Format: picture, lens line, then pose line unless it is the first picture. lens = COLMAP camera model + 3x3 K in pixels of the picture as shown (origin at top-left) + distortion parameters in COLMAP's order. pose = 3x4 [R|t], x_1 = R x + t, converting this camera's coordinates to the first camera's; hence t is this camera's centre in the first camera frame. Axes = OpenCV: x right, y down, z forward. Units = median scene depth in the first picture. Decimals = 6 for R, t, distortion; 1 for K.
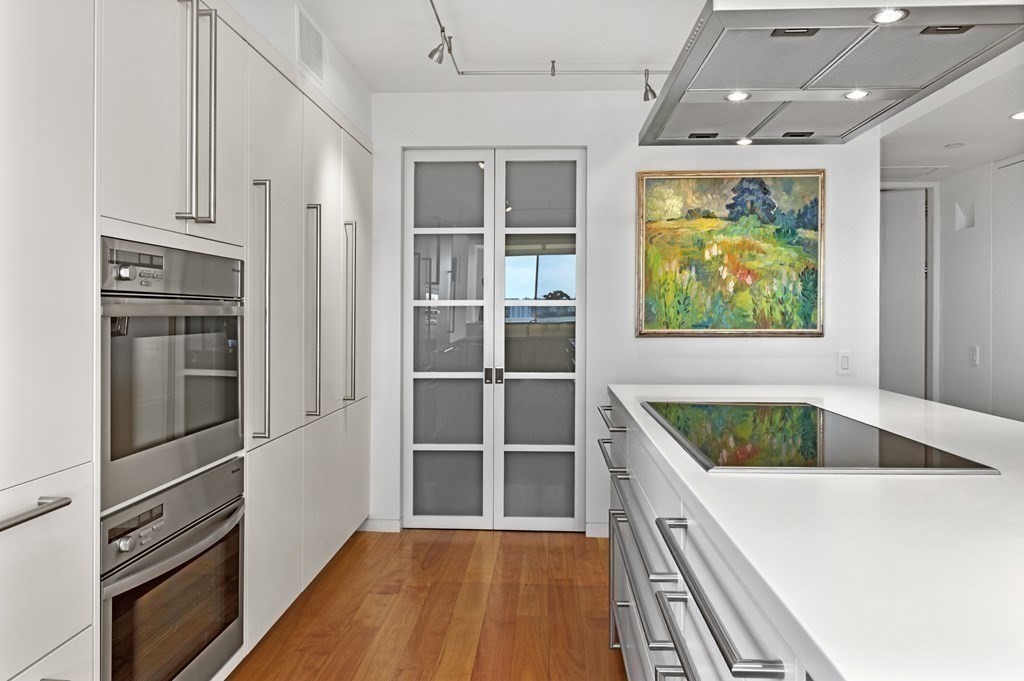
lens RADIAL K [[702.7, 0, 523.4], [0, 702.7, 318.9], [0, 0, 1]] dist [0.013600, 0.002438]
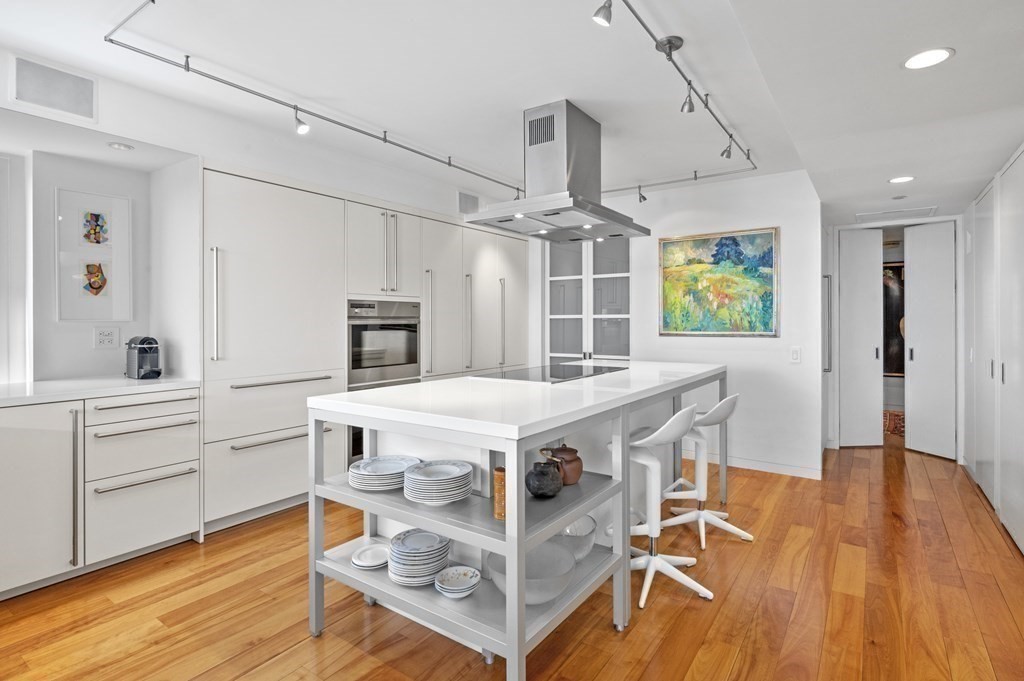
lens RADIAL K [[512.8, 0, 516.5], [0, 512.8, 322.5], [0, 0, 1]] dist [-0.004049, -0.000379]
pose [[0.840469, -0.000975, -0.541858, 0.549021], [-0.001358, 0.999991, -0.003905, -0.001467], [0.541857, 0.004018, 0.840461, -0.229625]]
